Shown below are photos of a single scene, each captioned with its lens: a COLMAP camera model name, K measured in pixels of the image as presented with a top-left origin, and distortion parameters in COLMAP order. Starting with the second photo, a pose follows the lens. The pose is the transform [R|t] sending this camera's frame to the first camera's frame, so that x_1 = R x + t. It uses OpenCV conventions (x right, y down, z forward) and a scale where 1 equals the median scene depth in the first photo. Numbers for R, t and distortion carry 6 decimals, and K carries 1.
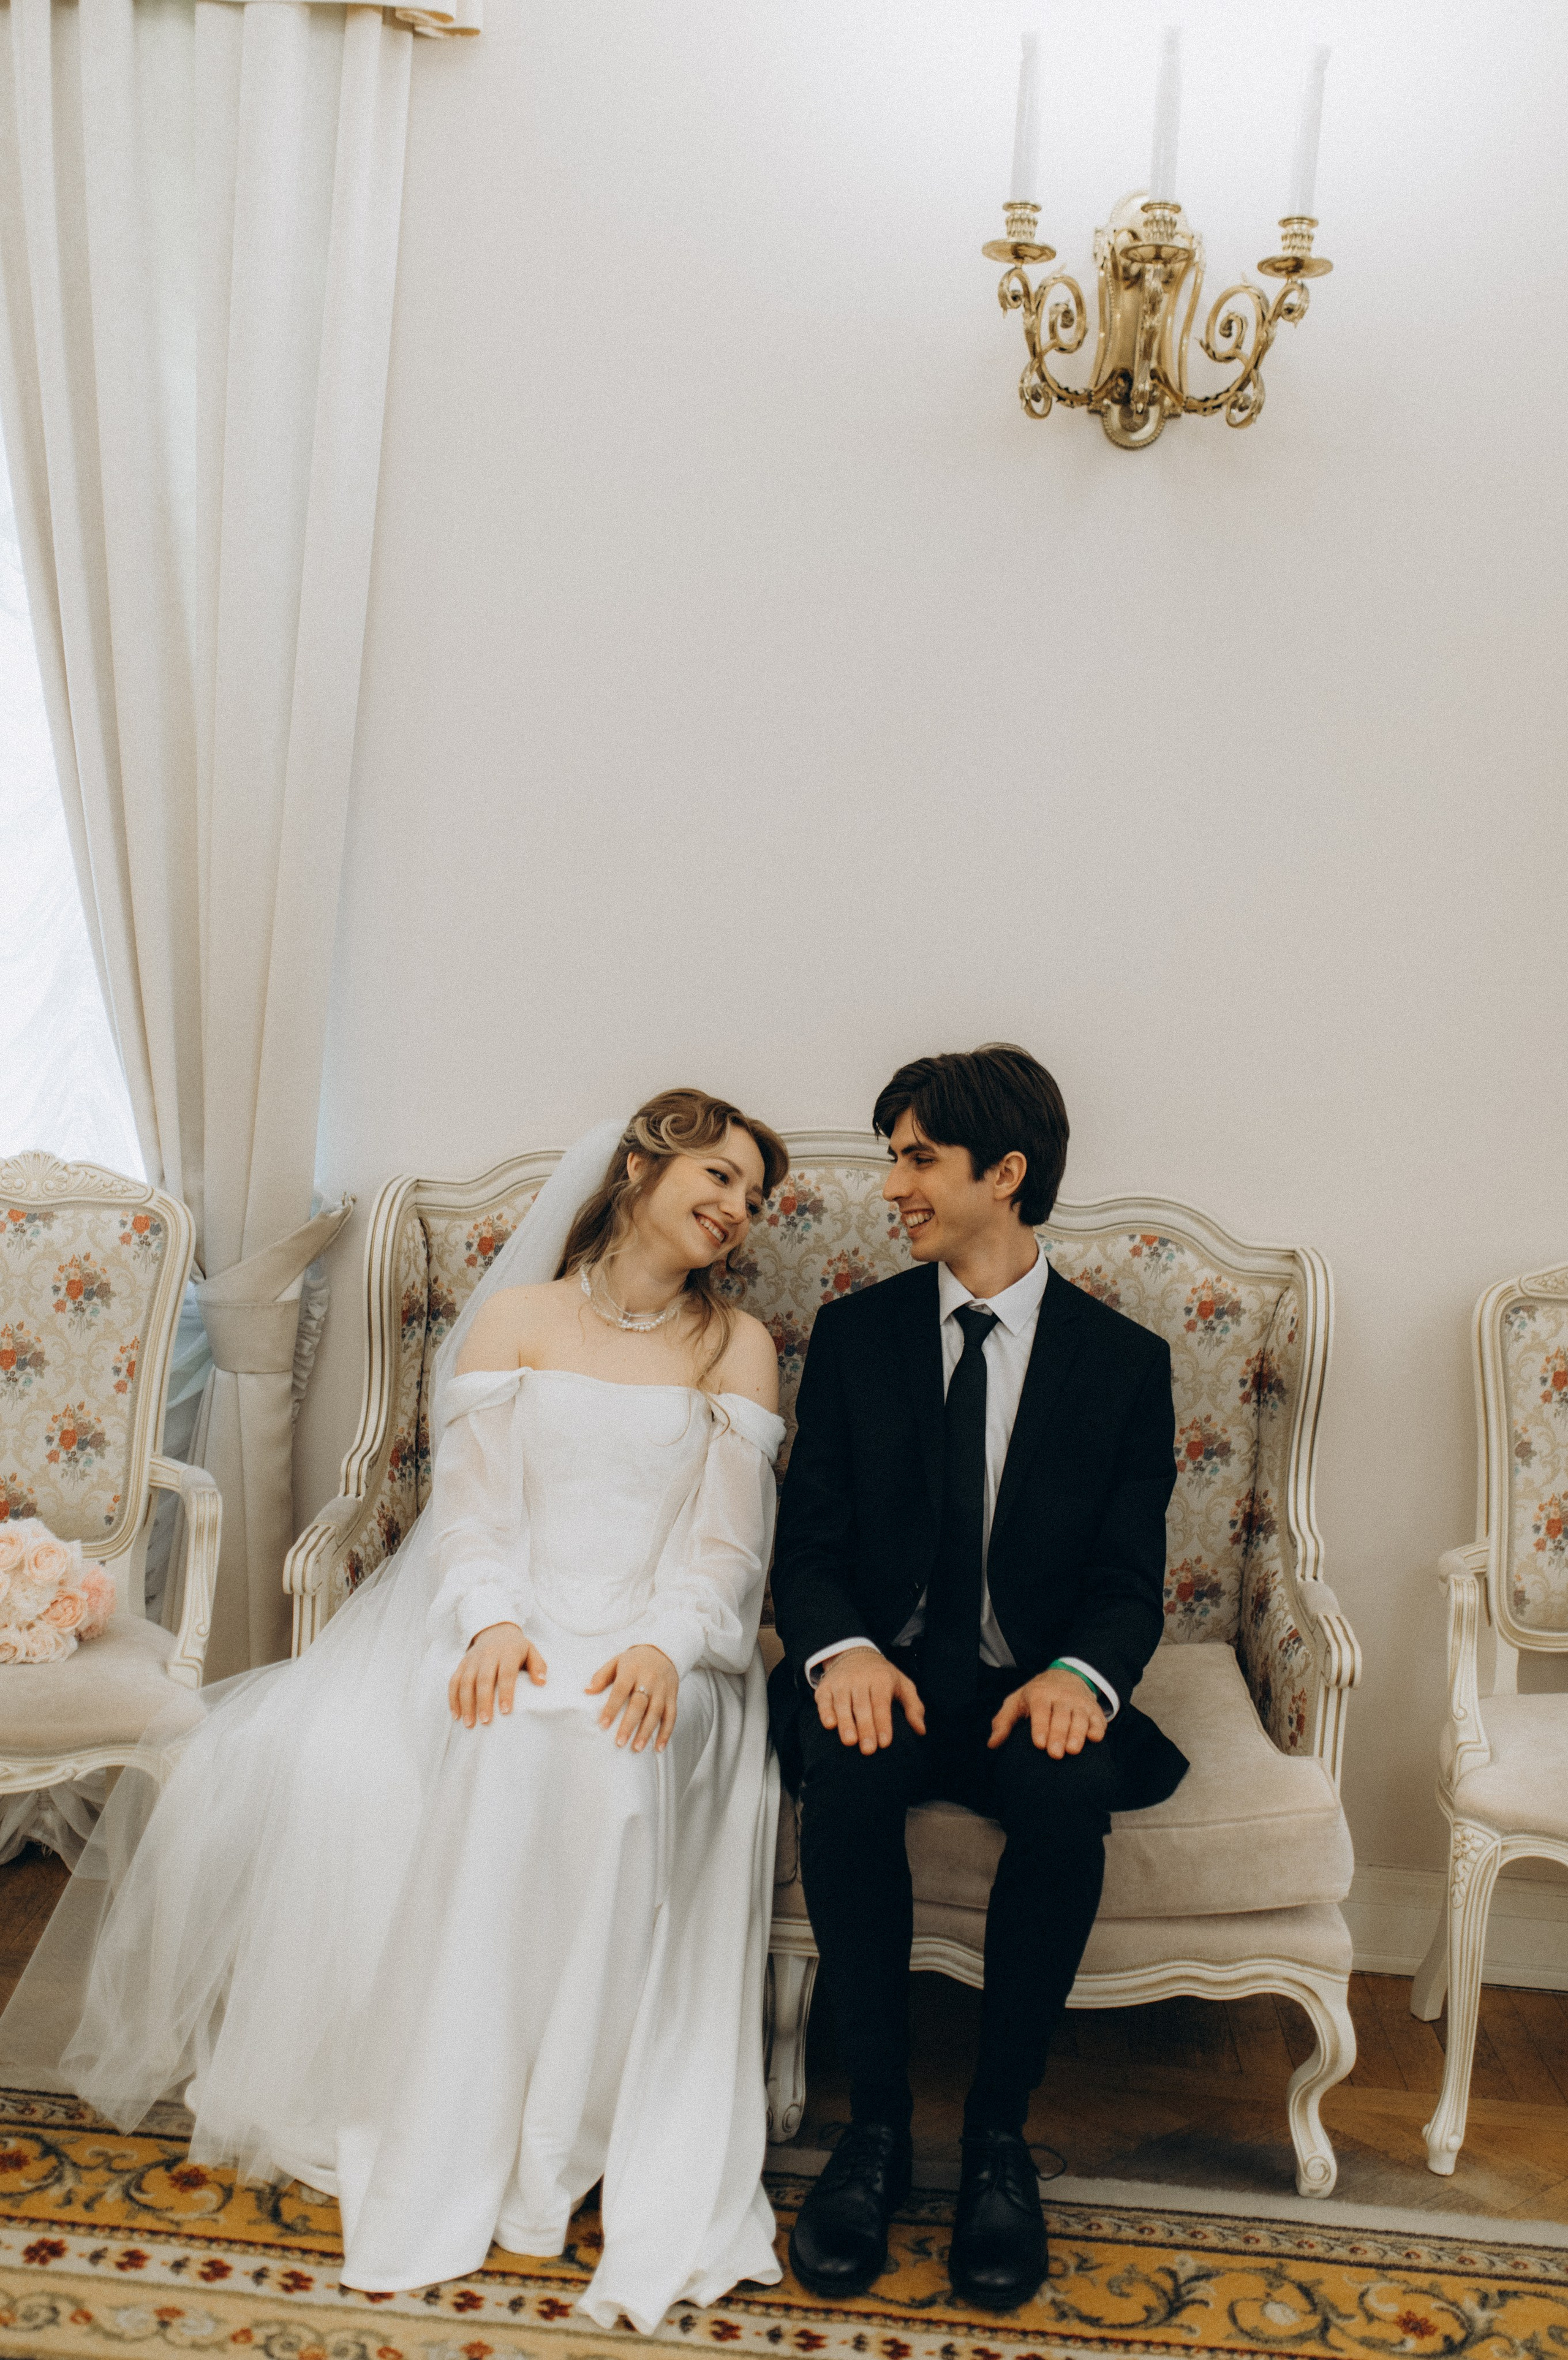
lens RADIAL K [[2403.6, 0, 774.0], [0, 2403.6, 1127.7], [0, 0, 1]] dist [-0.000752, 0.005214]
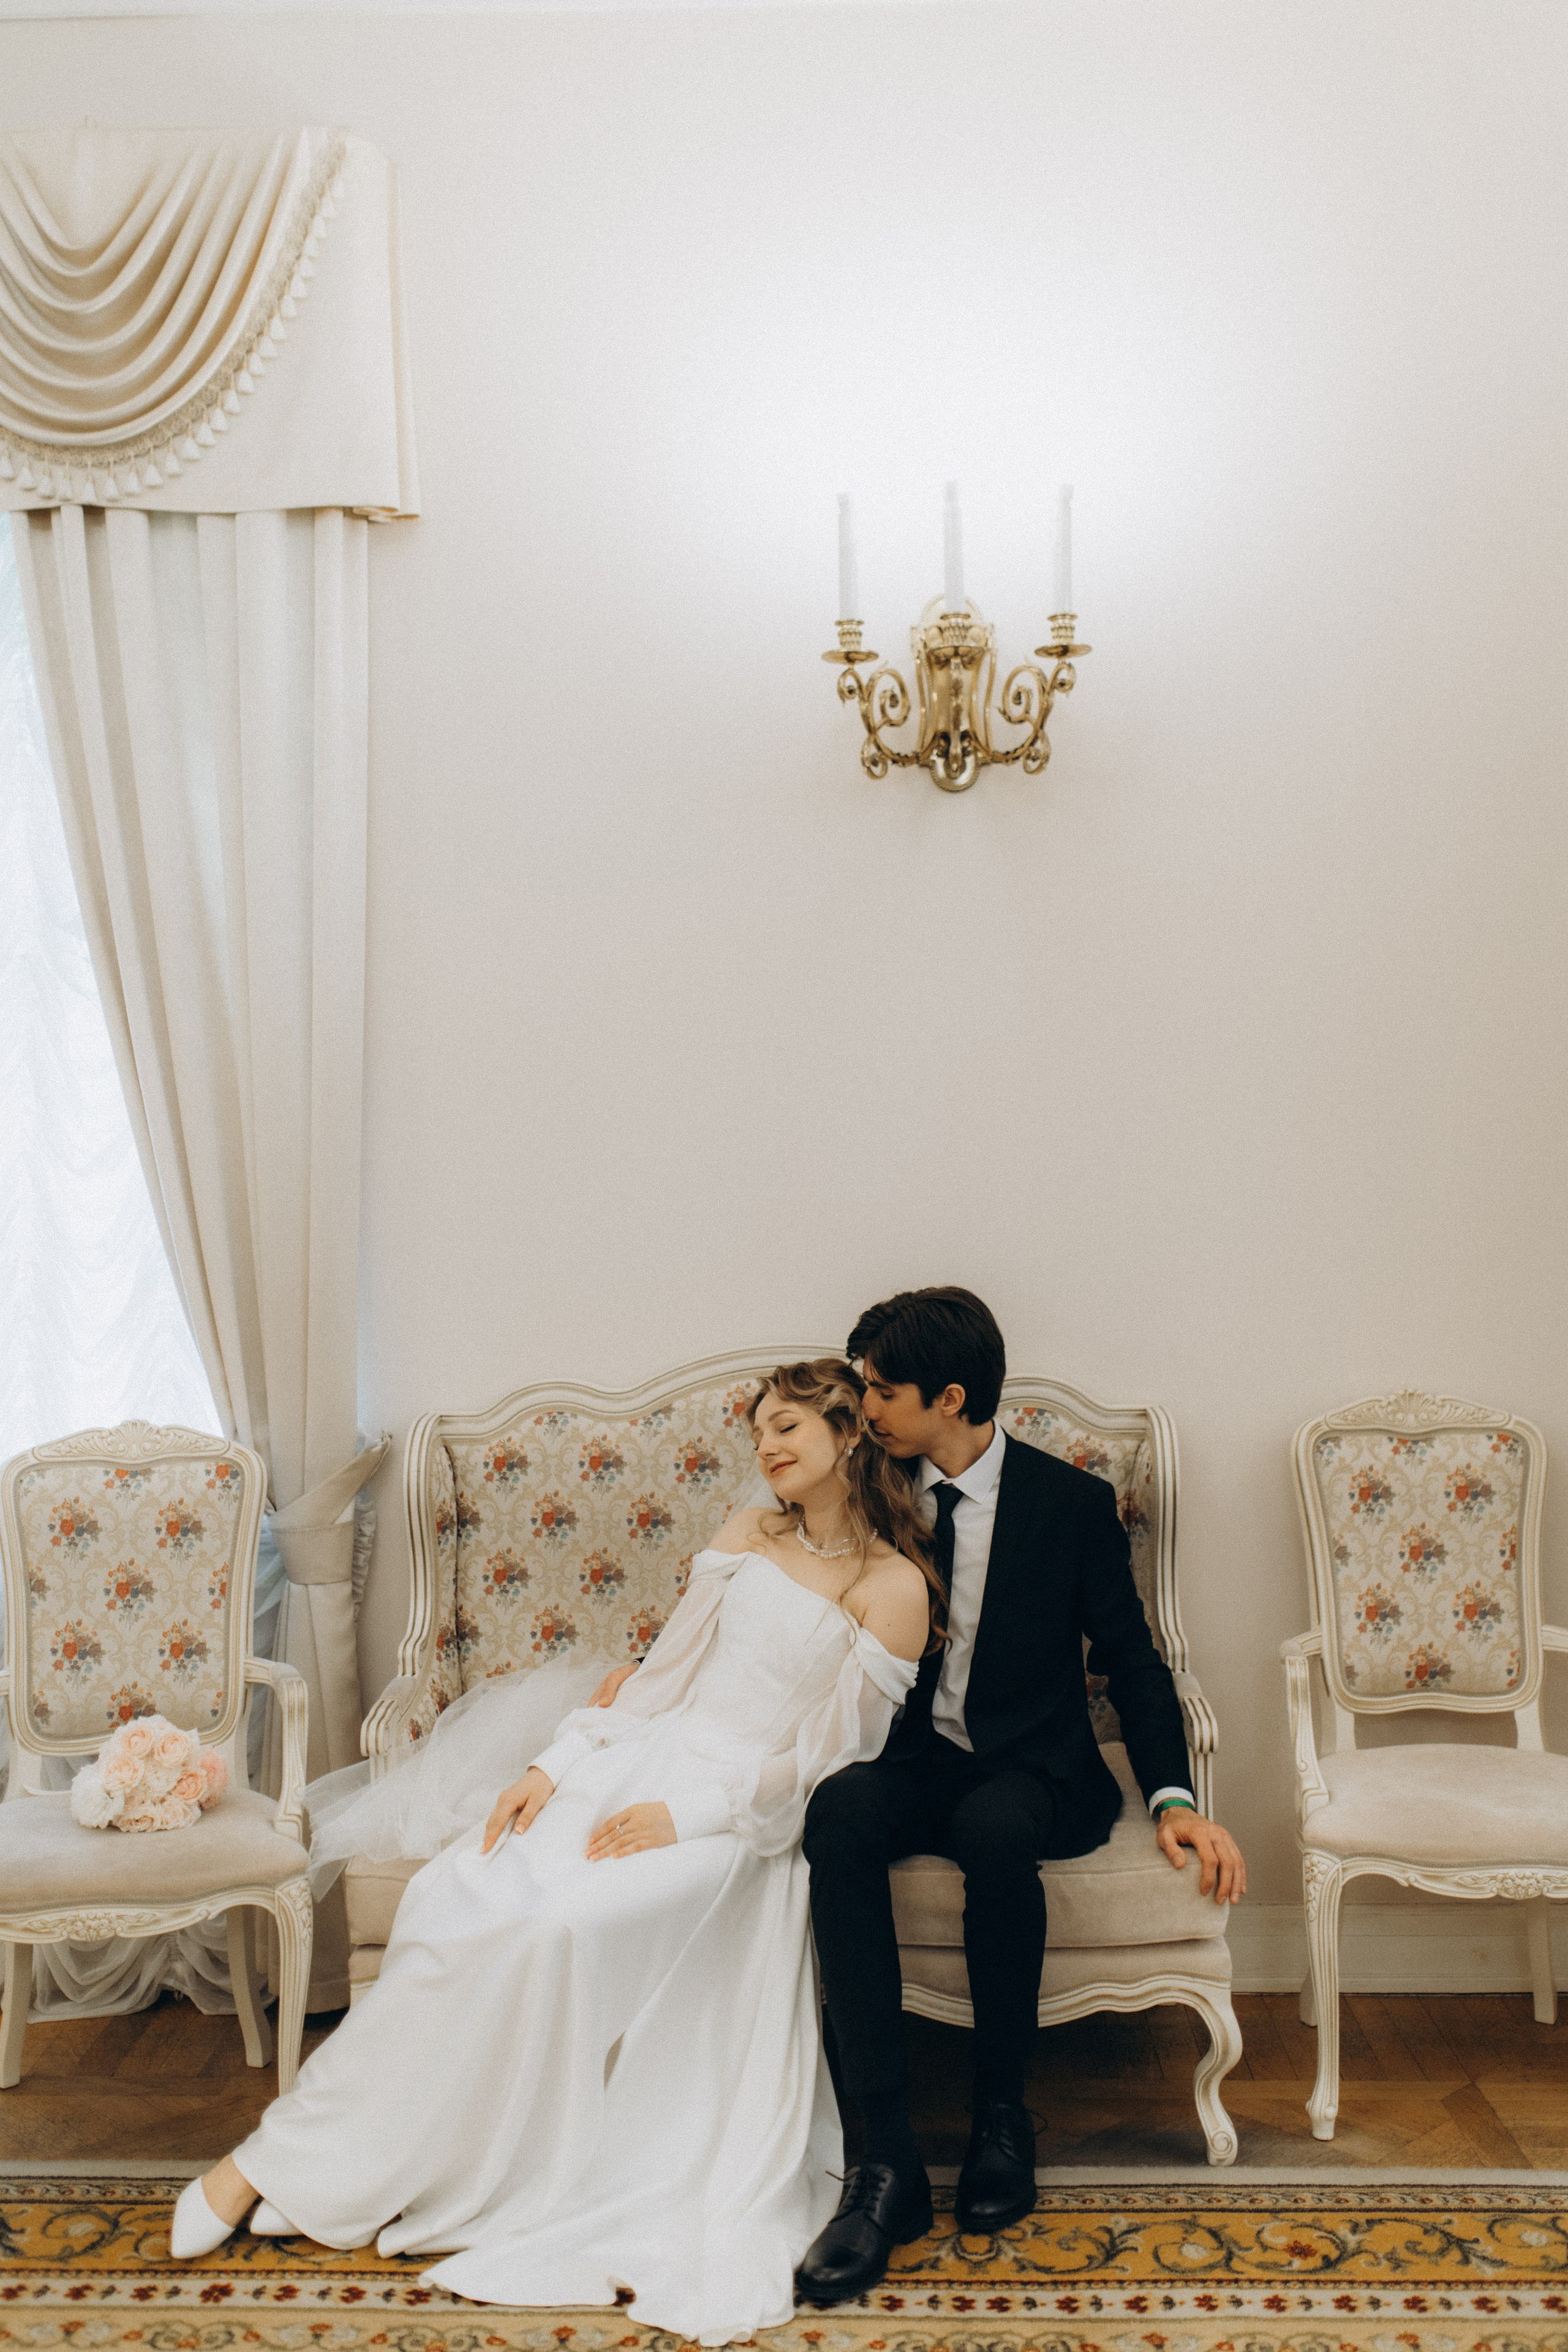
lens RADIAL K [[2238.6, 0, 784.0], [0, 2238.6, 1176.0], [0, 0, 1]] dist [-0.002481, 0.009398]
pose [[0.995974, -0.087552, 0.019231, 0.018510], [0.088642, 0.993874, -0.066003, -0.010069], [-0.013335, 0.067442, 0.997634, -0.179390]]
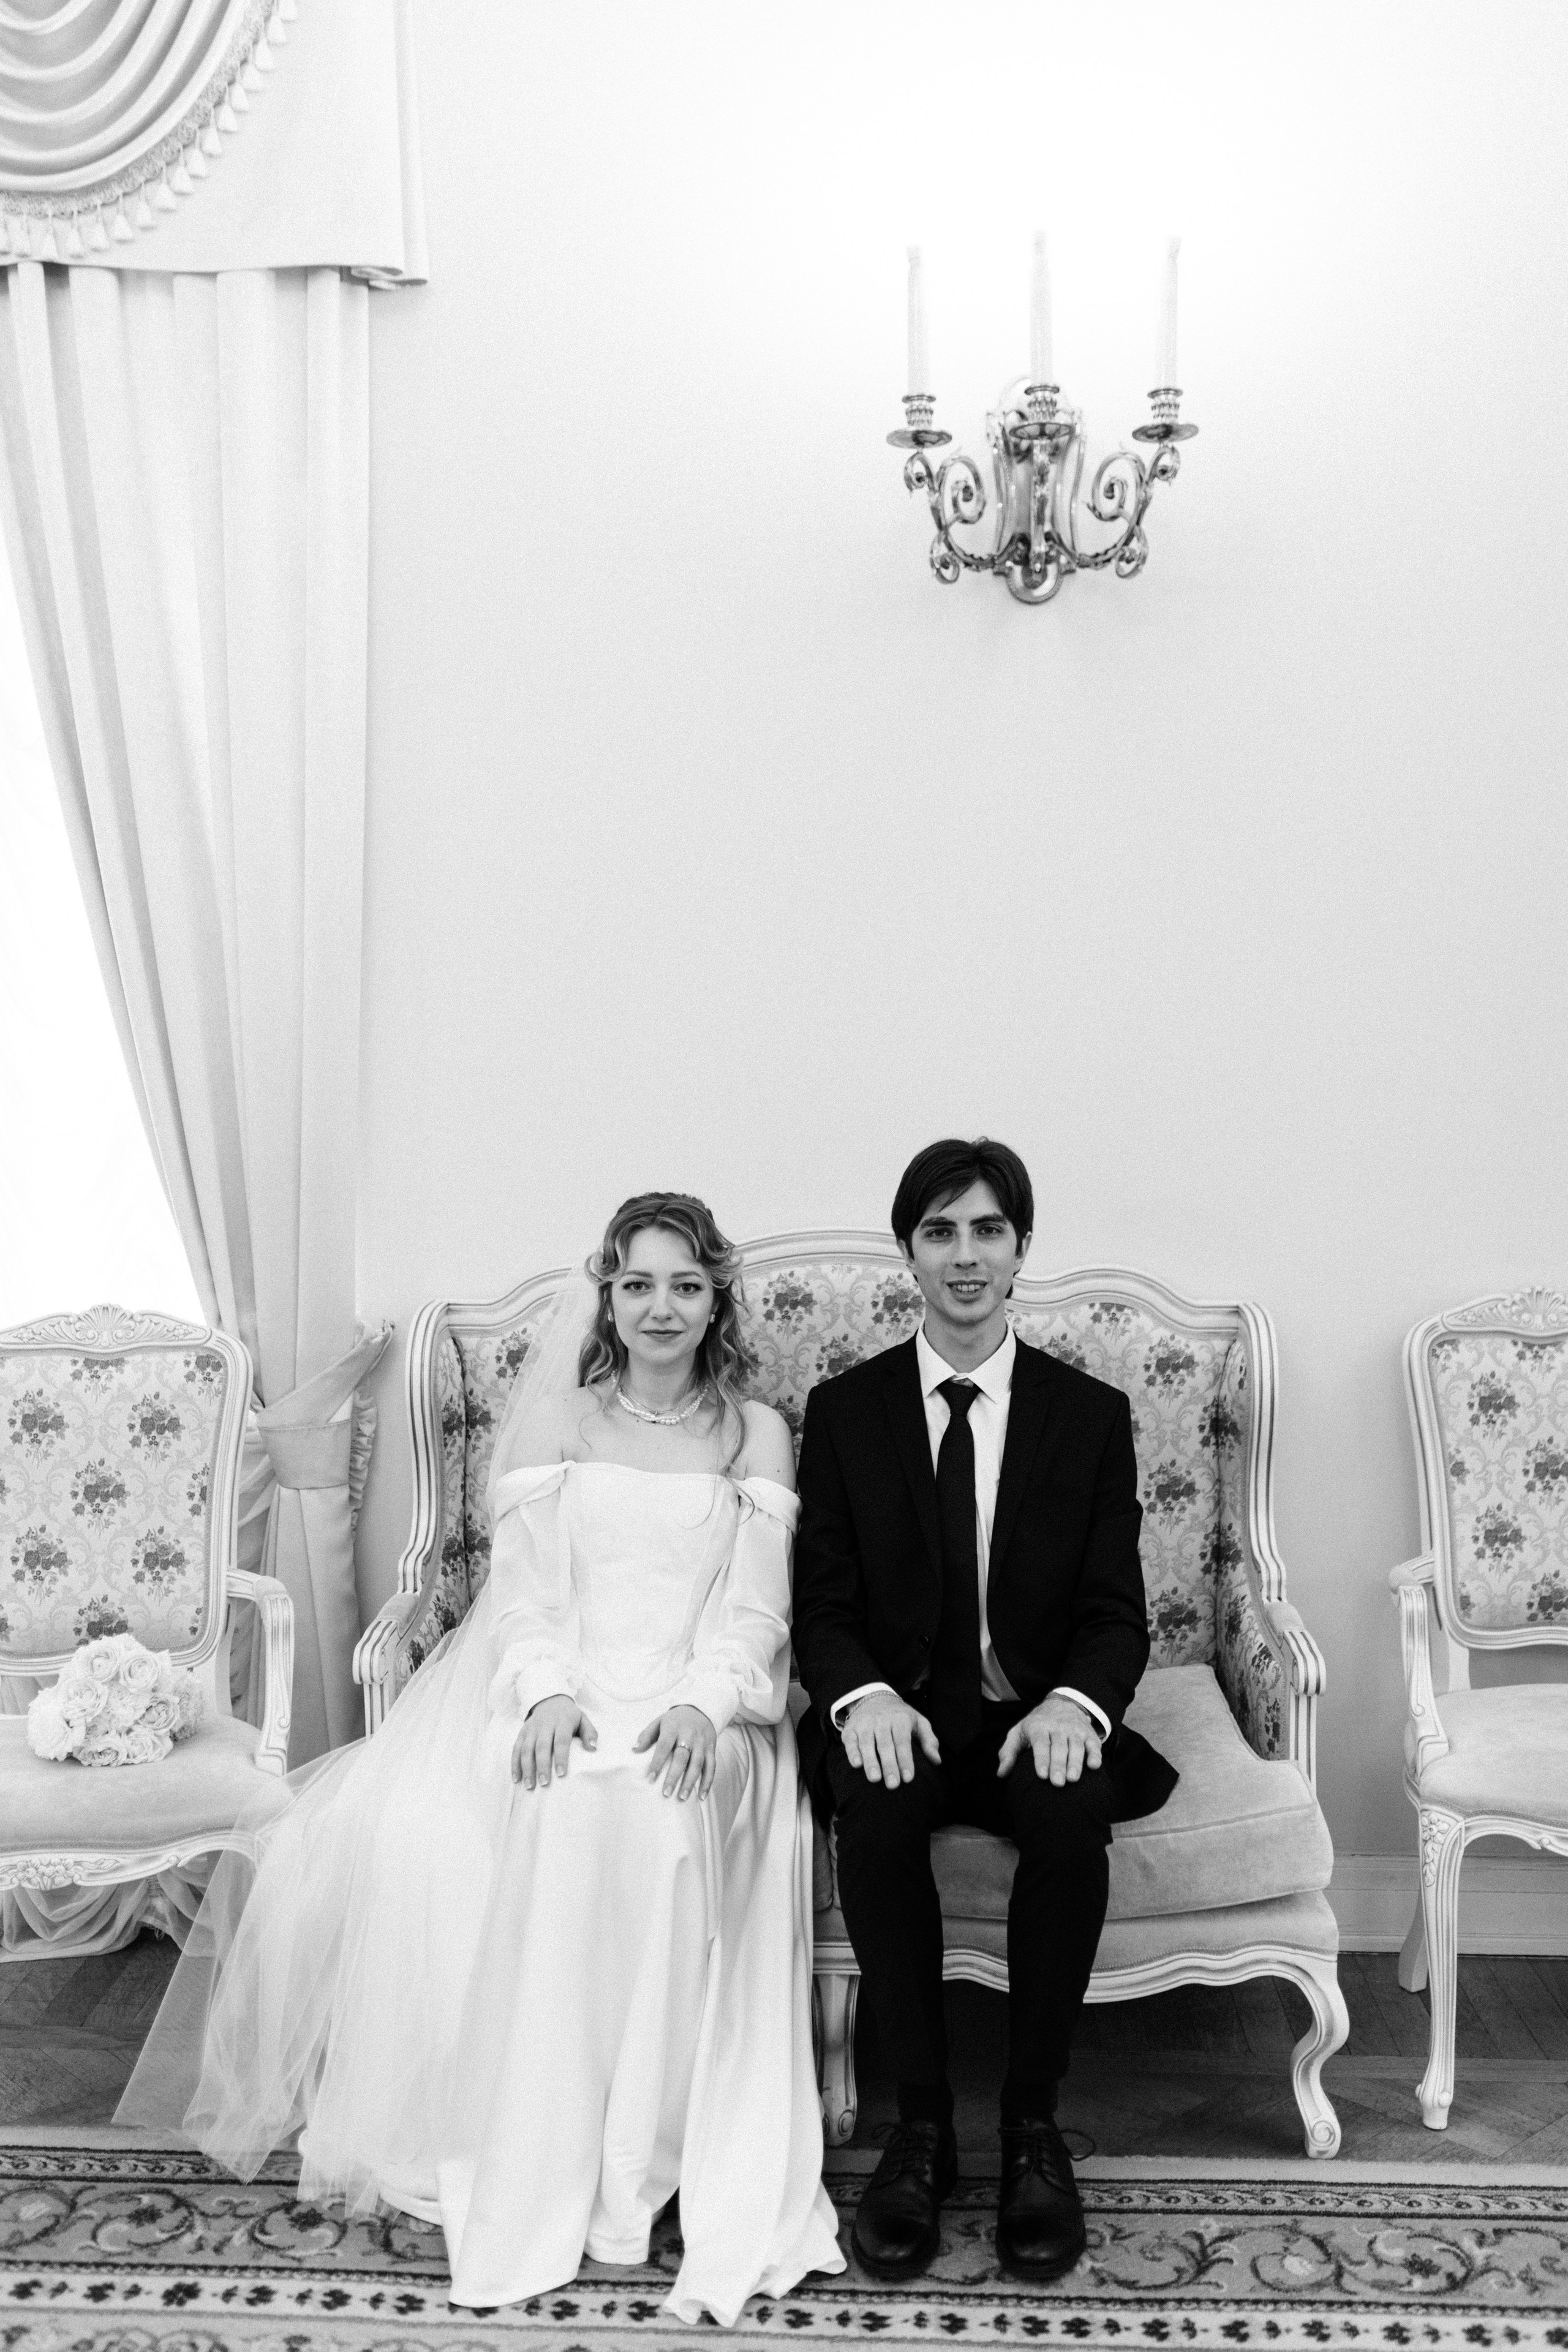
lens RADIAL K [[2187.6, 0, 772.3], [0, 2187.6, 1186.6], [0, 0, 1]] dist [-0.001211, 0.006253]
pose [[0.997002, -0.077365, -0.001026, 0.007266], [0.077327, 0.996792, -0.020641, 0.000174], [0.002619, 0.020499, 0.999786, -0.015382]]
